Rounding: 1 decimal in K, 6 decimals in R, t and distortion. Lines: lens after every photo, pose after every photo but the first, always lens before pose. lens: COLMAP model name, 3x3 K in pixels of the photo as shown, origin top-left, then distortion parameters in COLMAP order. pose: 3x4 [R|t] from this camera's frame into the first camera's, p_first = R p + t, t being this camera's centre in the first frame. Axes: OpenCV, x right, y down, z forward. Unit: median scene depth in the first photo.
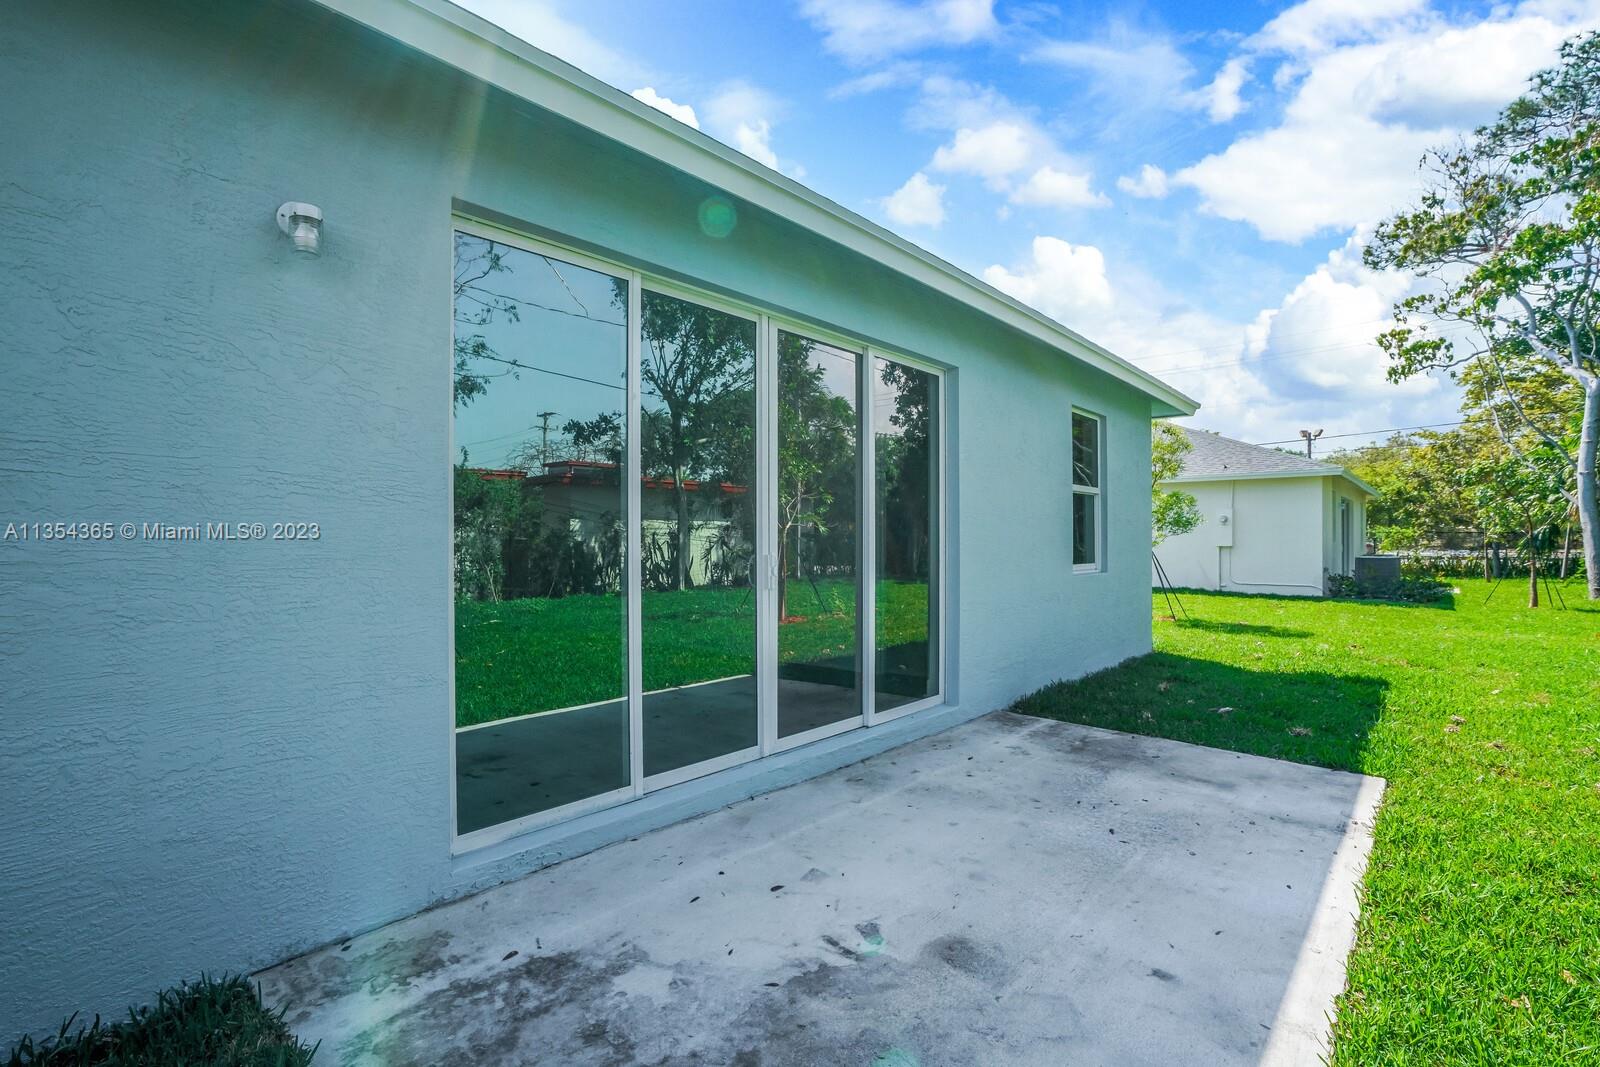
lens RADIAL K [[728.7, 0, 791.7], [0, 728.7, 539.3], [0, 0, 1]] dist [0.001543, 0.000804]
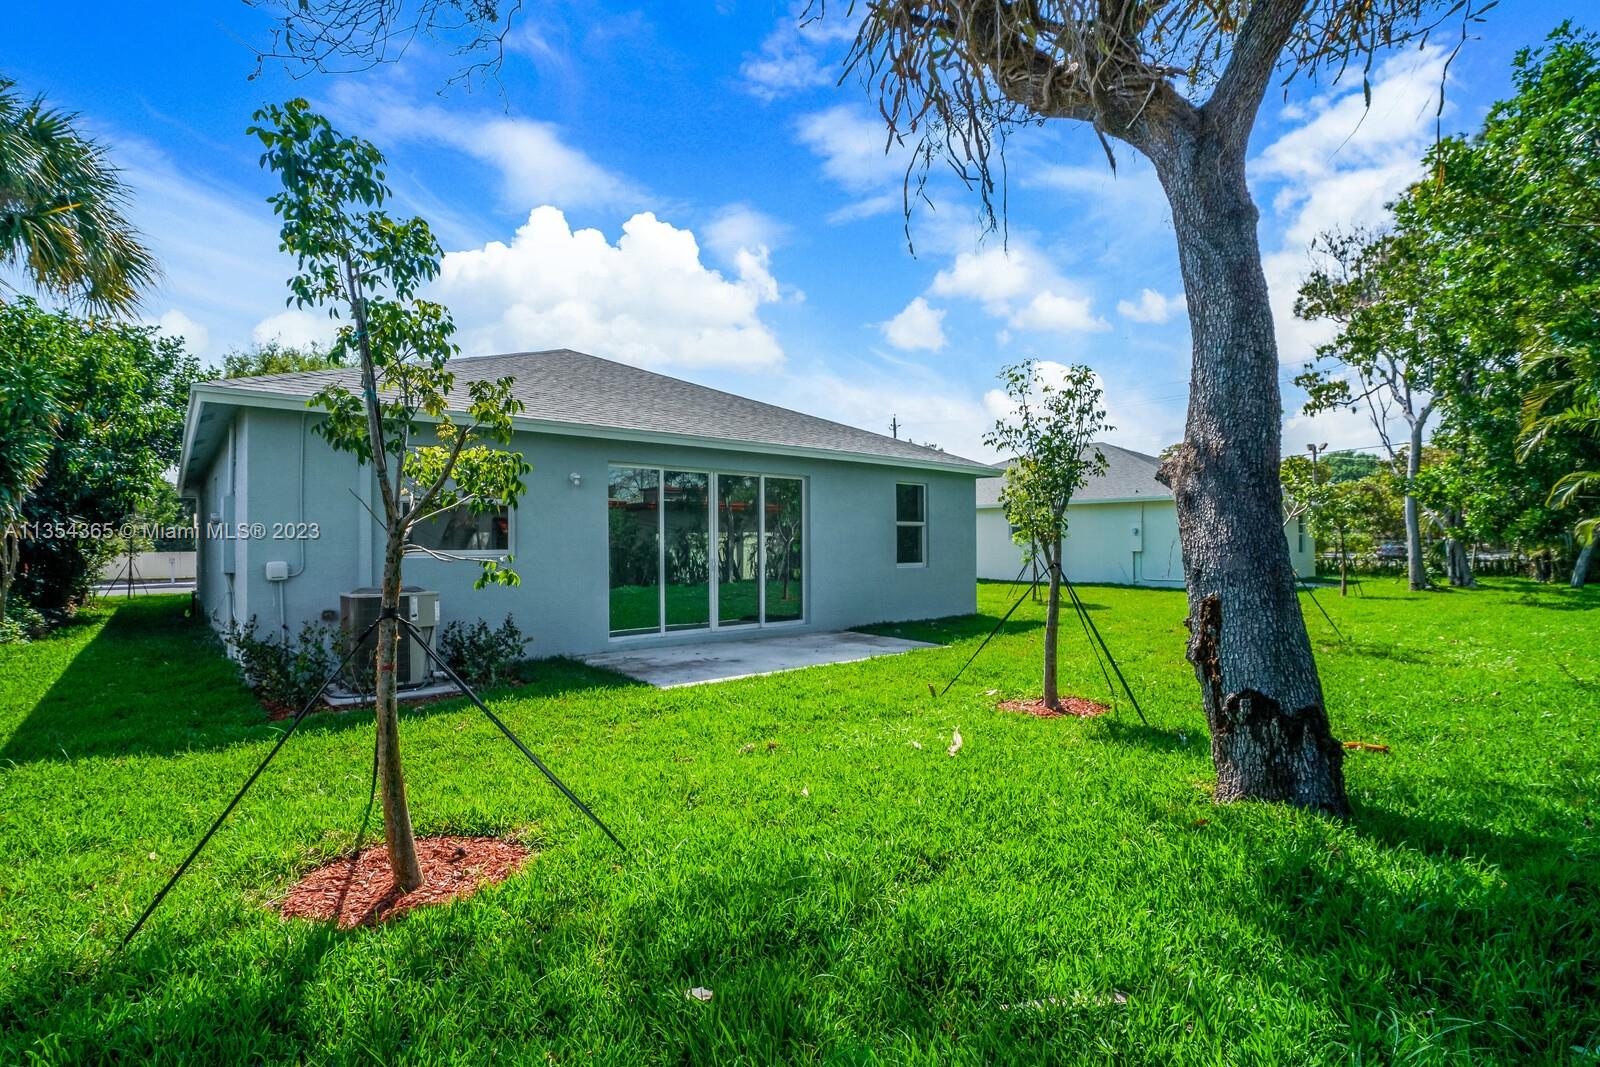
lens RADIAL K [[728.7, 0, 791.7], [0, 728.7, 539.3], [0, 0, 1]] dist [0.001543, 0.000804]
pose [[0.992370, -0.004581, -0.123208, 0.134280], [0.004375, 0.999989, -0.001945, -0.011620], [0.123215, 0.001391, 0.992379, -0.380301]]
